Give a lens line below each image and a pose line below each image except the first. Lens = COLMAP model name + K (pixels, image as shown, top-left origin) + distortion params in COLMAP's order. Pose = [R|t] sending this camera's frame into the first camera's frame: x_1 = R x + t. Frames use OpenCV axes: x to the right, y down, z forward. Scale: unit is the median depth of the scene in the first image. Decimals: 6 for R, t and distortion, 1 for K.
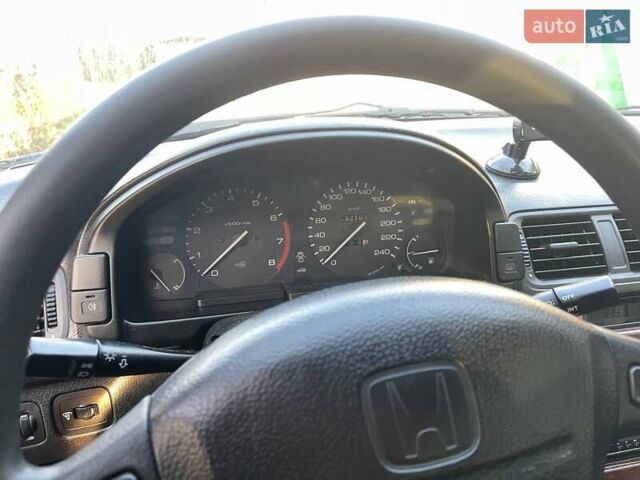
lens RADIAL K [[478.5, 0, 321.0], [0, 478.5, 237.8], [0, 0, 1]] dist [0.073128, -0.088909]
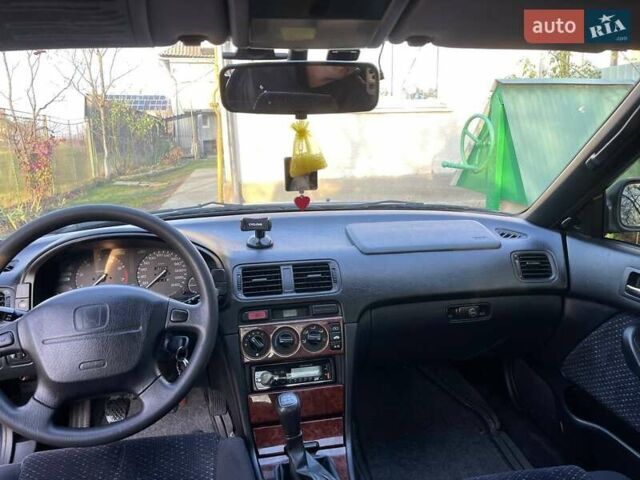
lens RADIAL K [[478.5, 0, 321.0], [0, 478.5, 237.8], [0, 0, 1]] dist [0.073128, -0.088909]
pose [[0.999697, -0.010049, -0.022481, 0.799591], [0.007237, 0.992524, -0.121833, 0.086189], [0.023537, 0.121633, 0.992296, -1.053530]]
